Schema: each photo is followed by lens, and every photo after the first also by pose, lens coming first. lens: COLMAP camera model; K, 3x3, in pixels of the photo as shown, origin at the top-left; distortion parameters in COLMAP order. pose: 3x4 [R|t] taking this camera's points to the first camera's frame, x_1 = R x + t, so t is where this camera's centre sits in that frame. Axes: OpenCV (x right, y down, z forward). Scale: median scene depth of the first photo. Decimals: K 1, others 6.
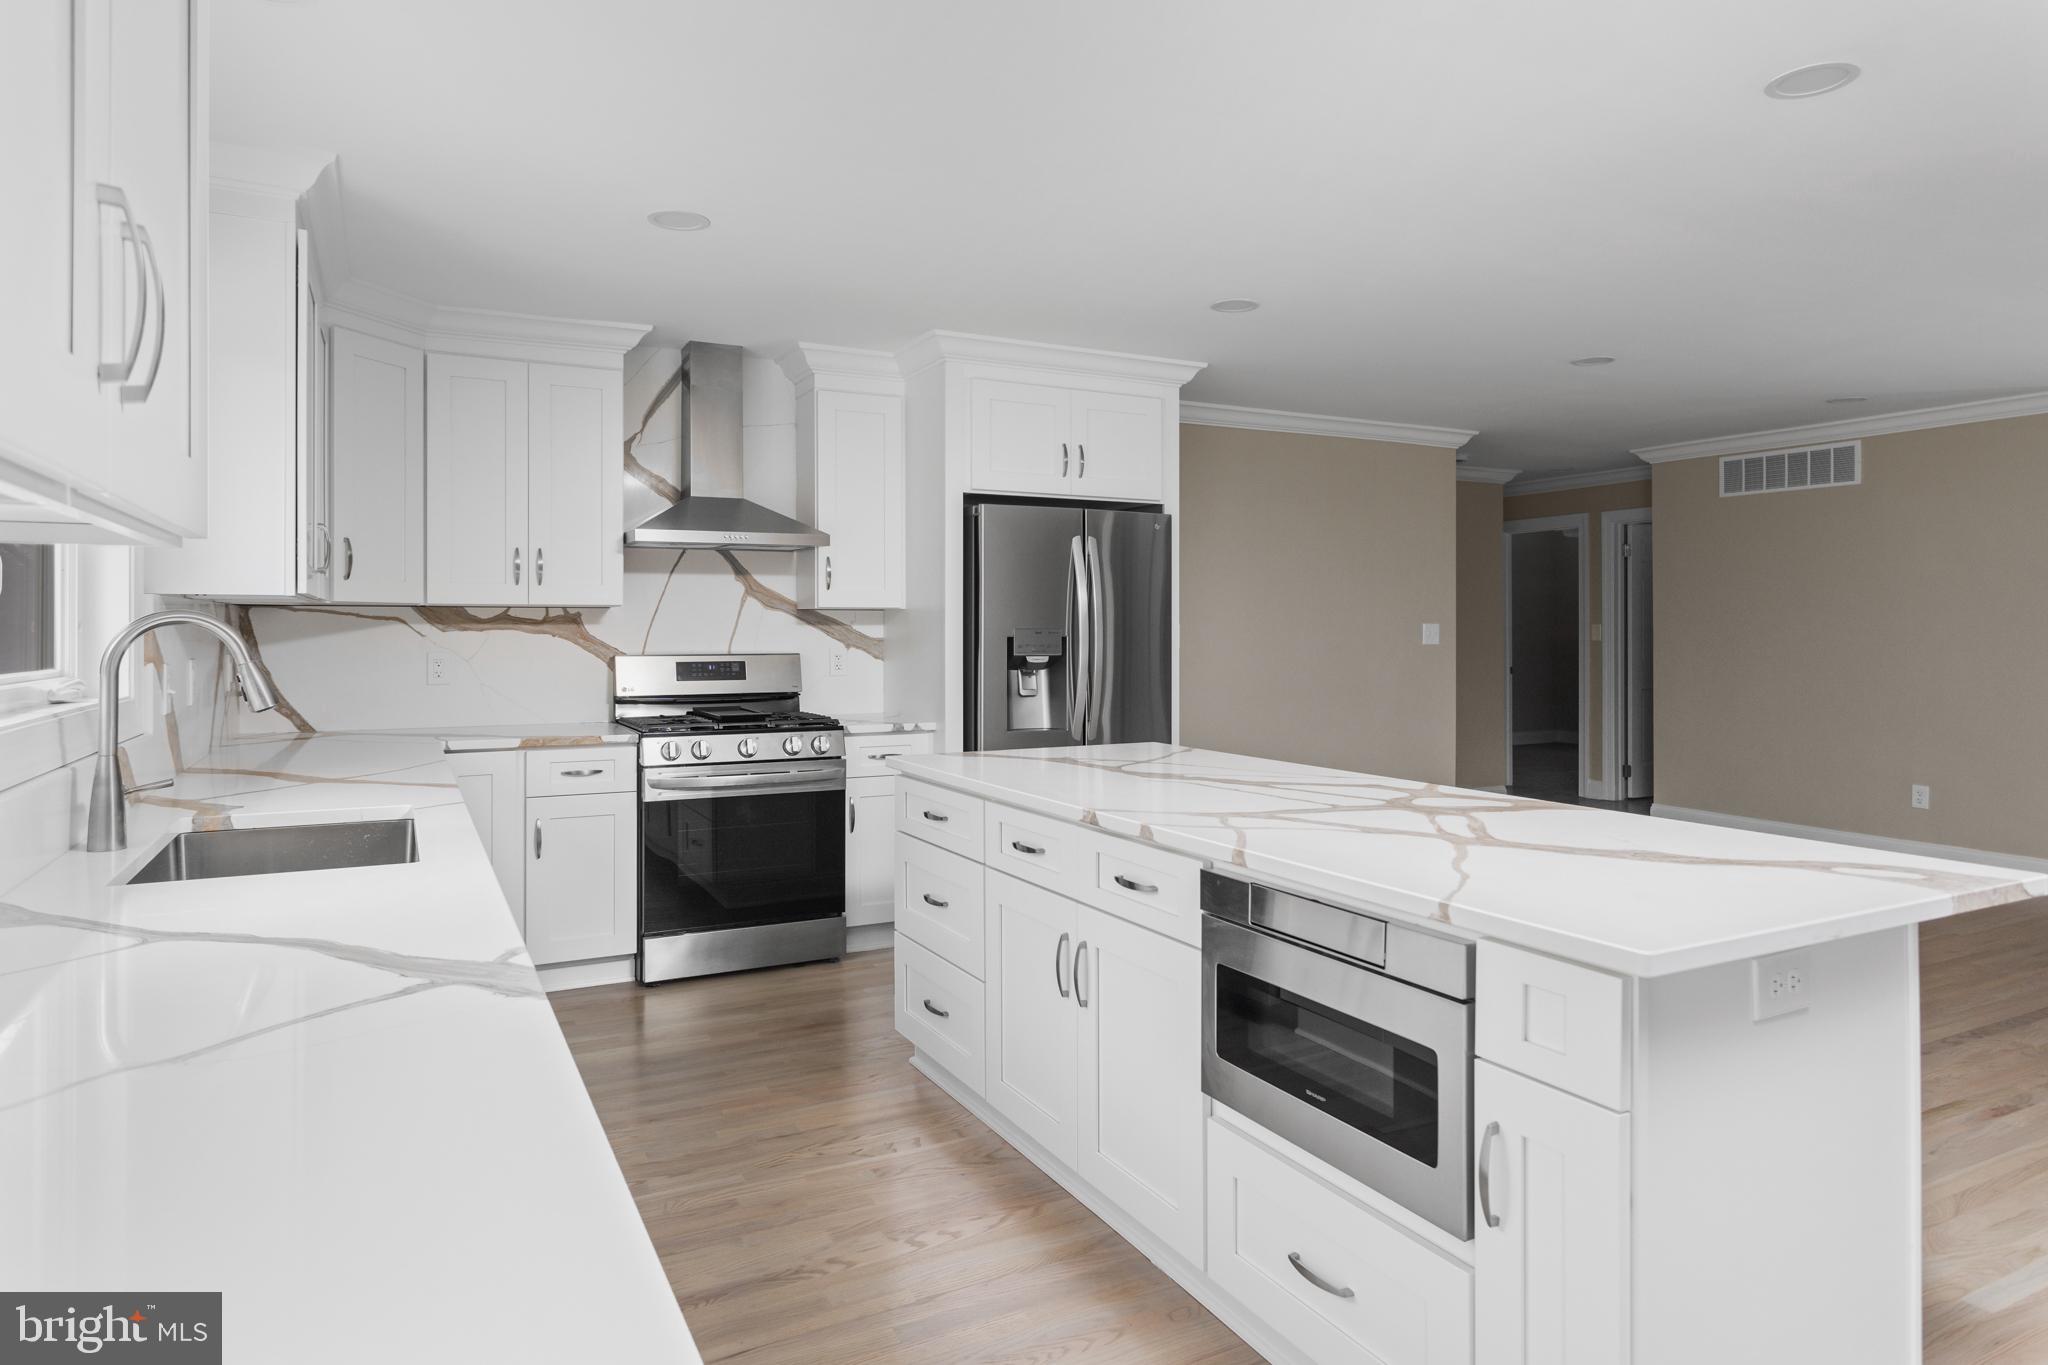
lens RADIAL K [[1187.2, 0, 1025.9], [0, 1187.2, 628.8], [0, 0, 1]] dist [-0.001046, -0.000161]
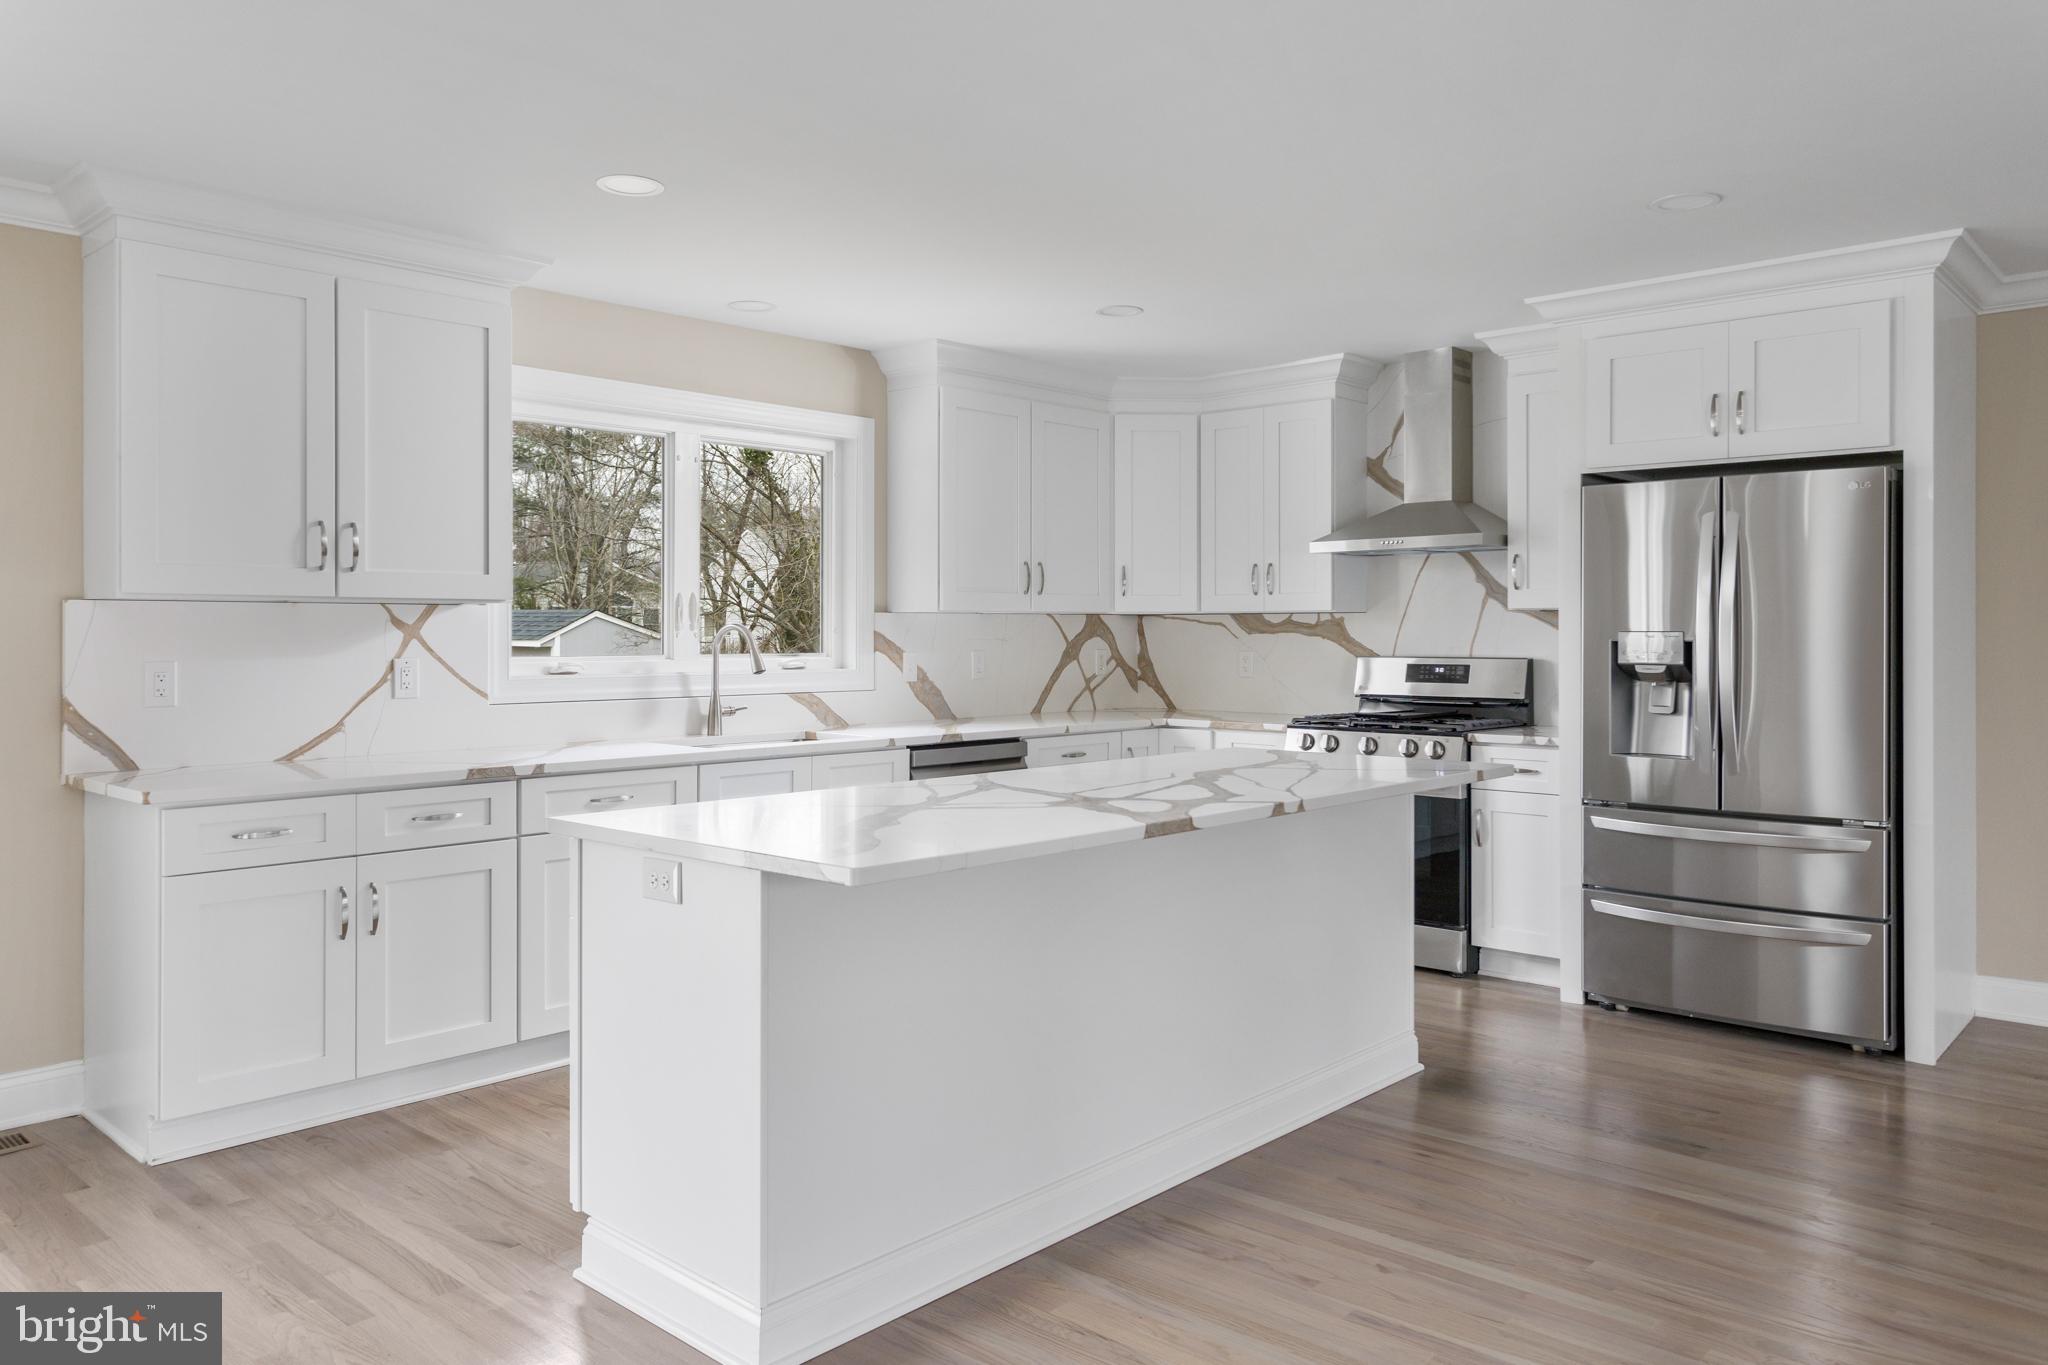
lens RADIAL K [[1433.5, 0, 1021.6], [0, 1433.5, 633.1], [0, 0, 1]] dist [0.003730, 0.002037]
pose [[0.339240, 0.001551, -0.940698, 0.780095], [0.002276, 0.999994, 0.002470, -0.002864], [0.940697, -0.002979, 0.339235, 0.258179]]
